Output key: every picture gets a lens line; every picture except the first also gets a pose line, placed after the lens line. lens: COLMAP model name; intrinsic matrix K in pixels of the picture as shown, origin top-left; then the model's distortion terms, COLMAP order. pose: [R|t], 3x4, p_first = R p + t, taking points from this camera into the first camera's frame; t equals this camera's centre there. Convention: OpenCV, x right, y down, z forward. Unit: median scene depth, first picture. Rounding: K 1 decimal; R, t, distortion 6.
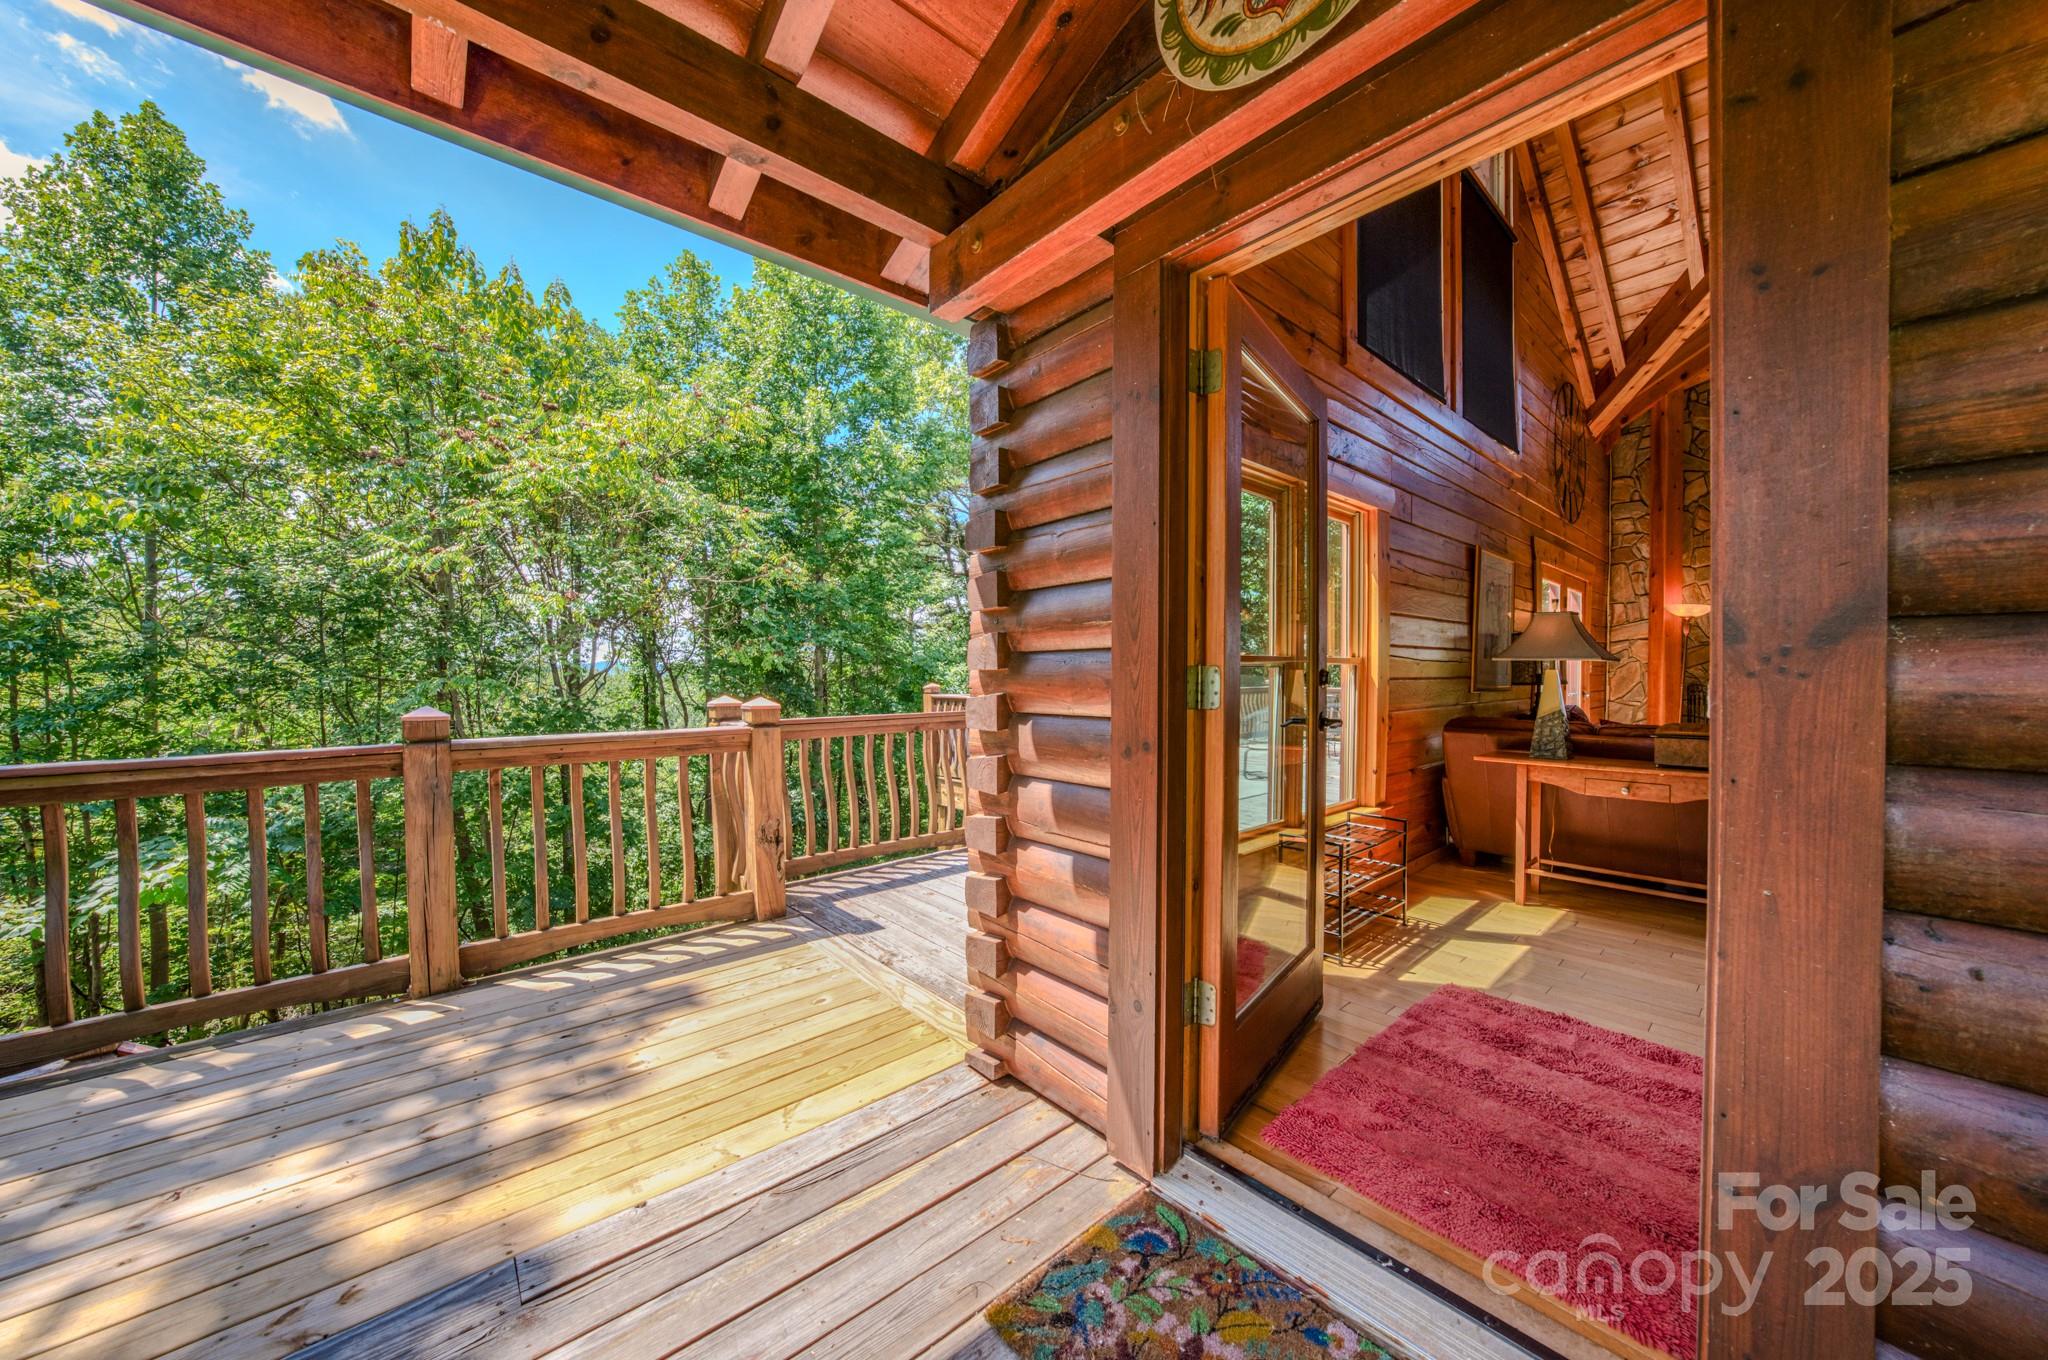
lens RADIAL K [[711.2, 0, 1040.6], [0, 711.2, 676.4], [0, 0, 1]] dist [-0.026334, 0.007032]
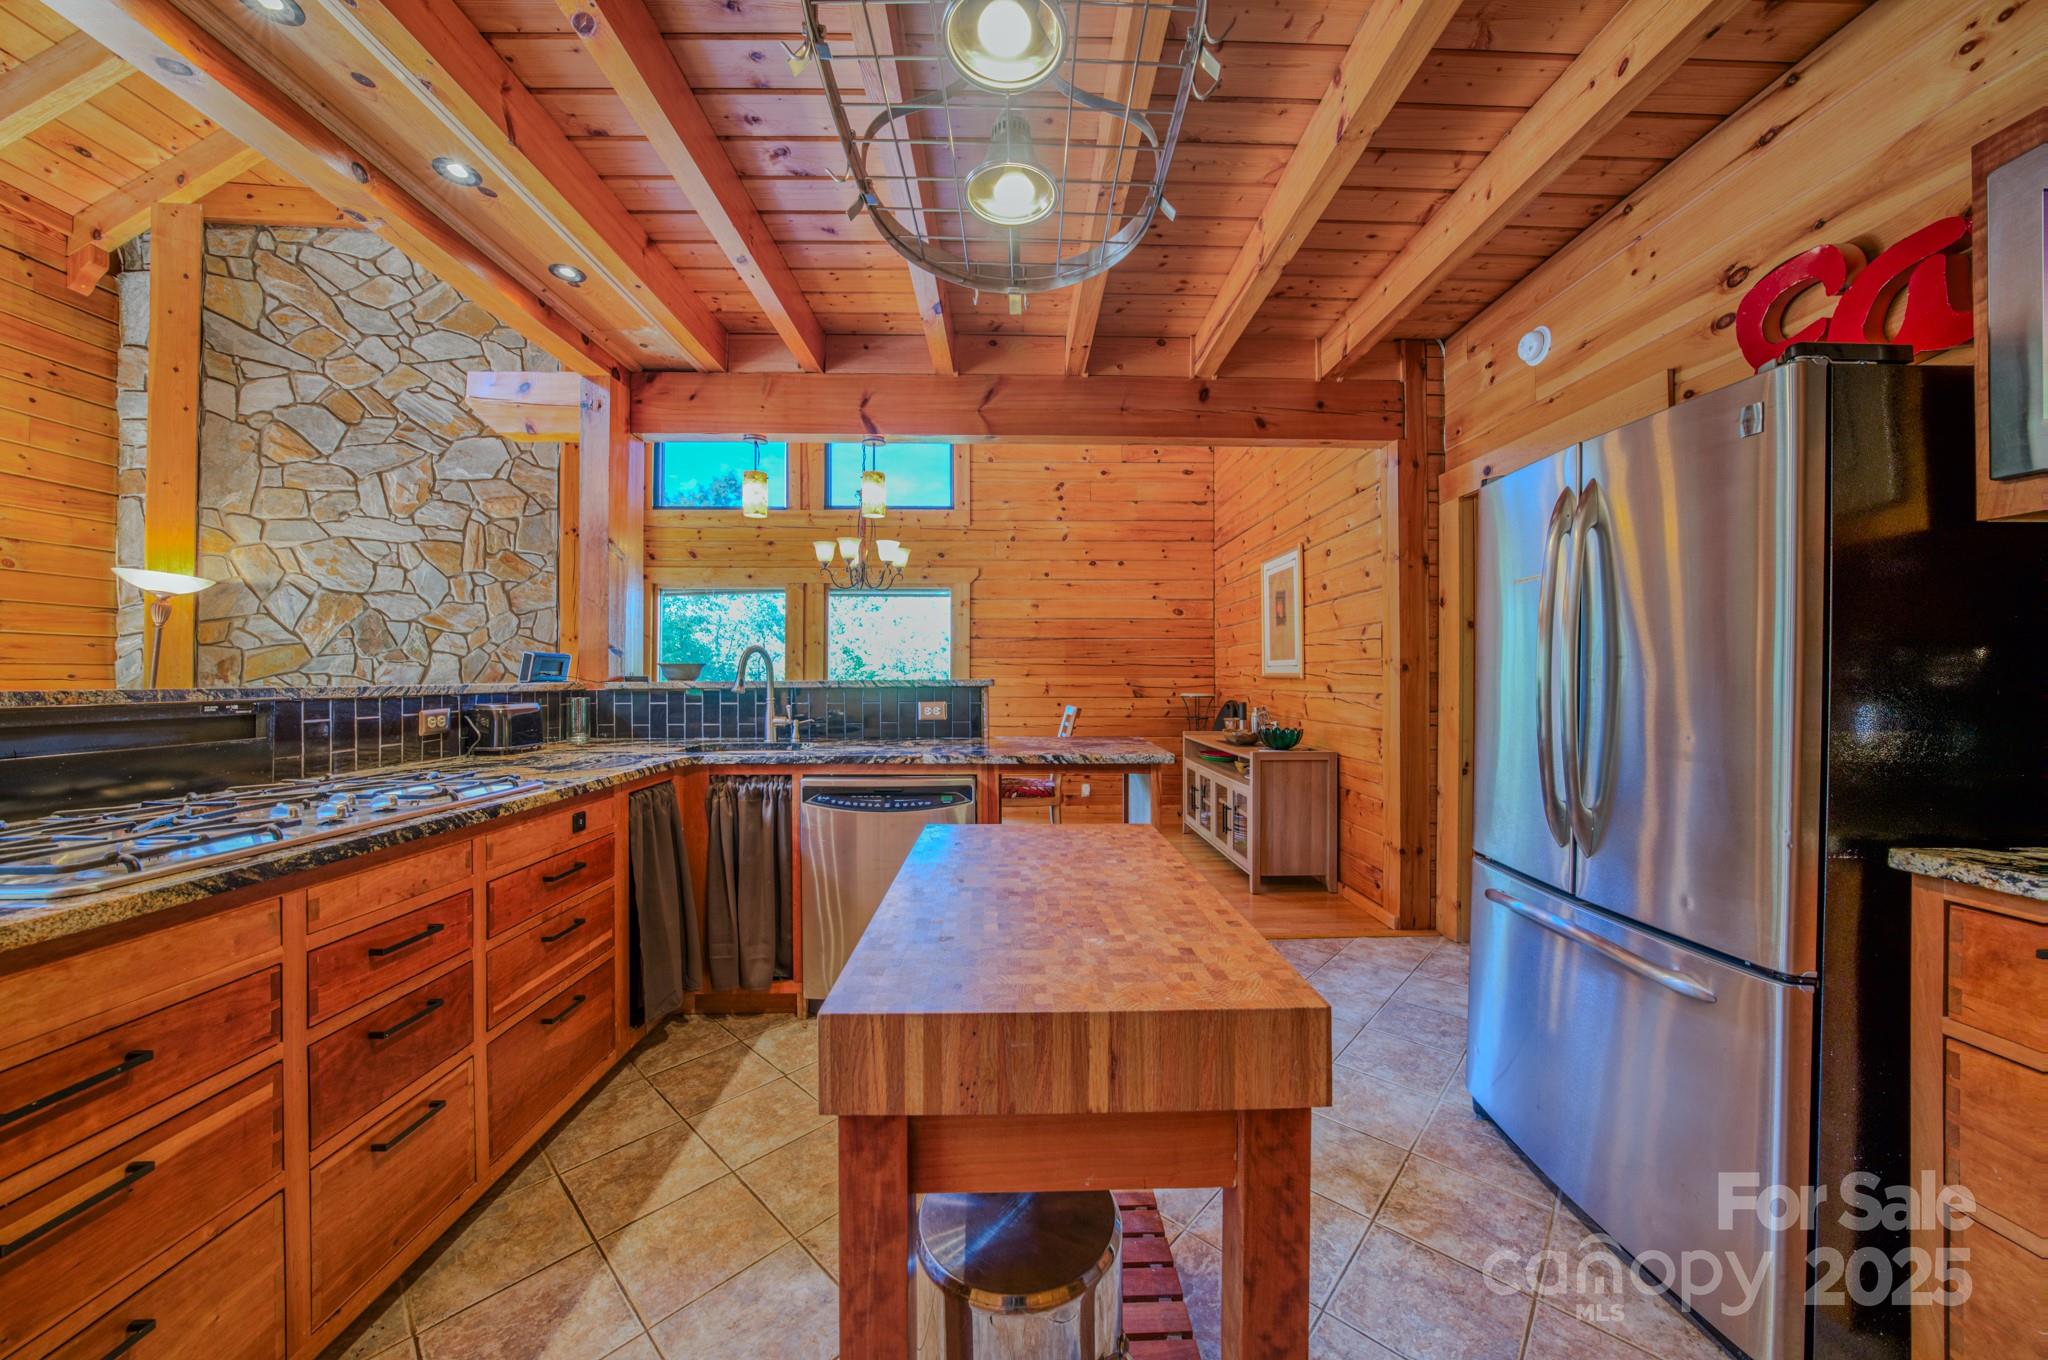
lens RADIAL K [[711.2, 0, 1016.4], [0, 711.2, 675.7], [0, 0, 1]] dist [-0.026334, 0.007032]
pose [[0.648954, -0.001591, 0.760826, 0.948783], [0.009351, 0.999939, -0.005885, -0.008206], [-0.760770, 0.010933, 0.648929, 0.102796]]
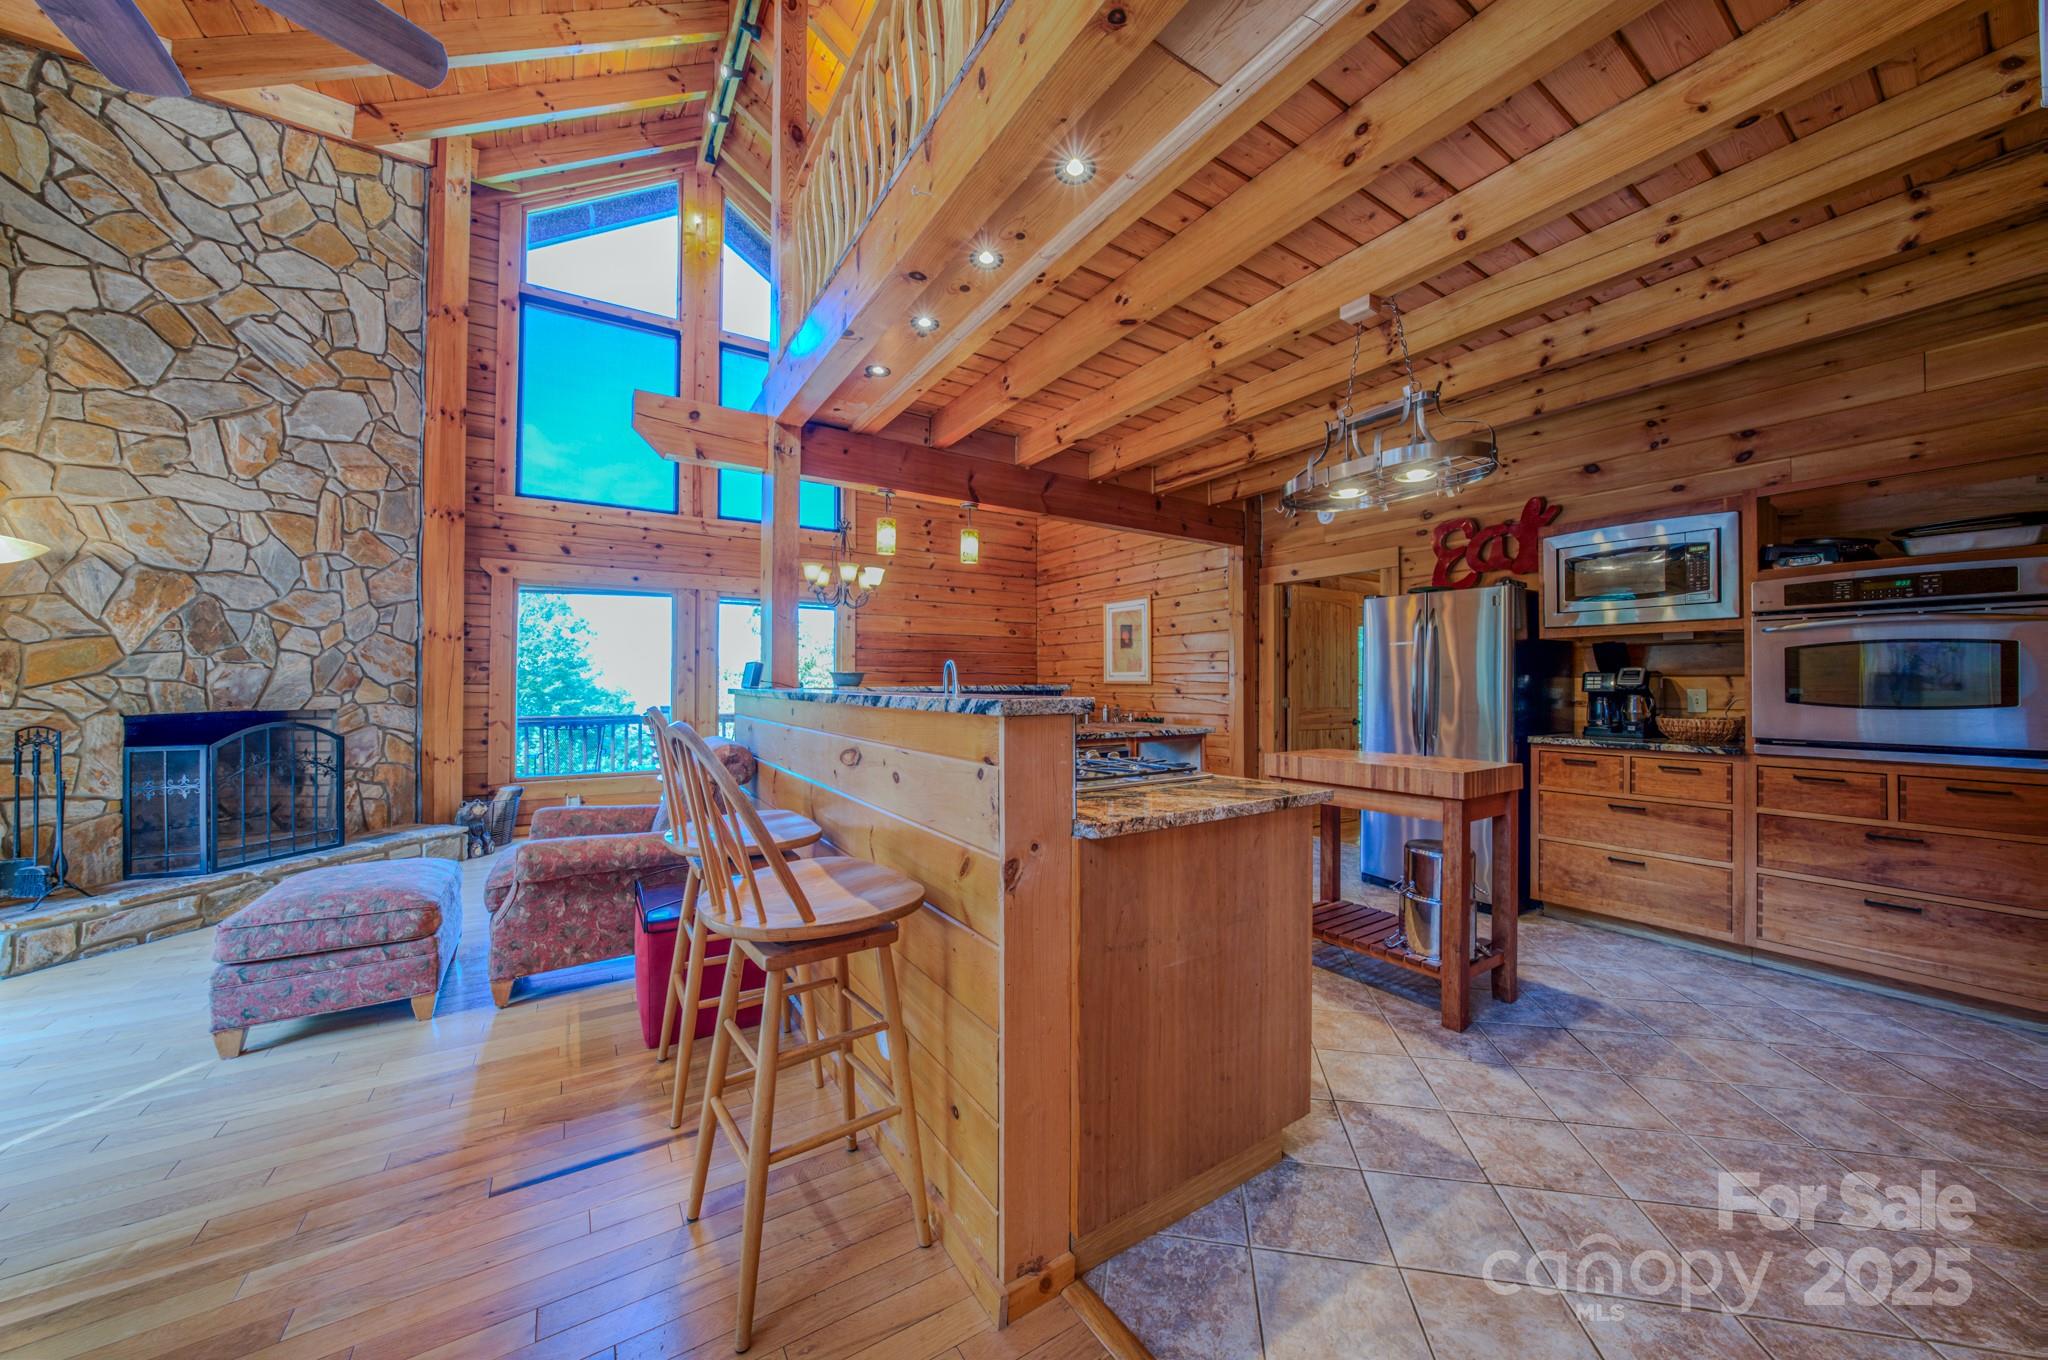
lens RADIAL K [[711.2, 0, 1027.9], [0, 711.2, 674.9], [0, 0, 1]] dist [-0.026334, 0.007032]
pose [[0.149207, 0.008417, 0.988770, 0.625985], [0.007645, 0.999924, -0.009666, -0.012328], [-0.988776, 0.009001, 0.149132, 0.341334]]
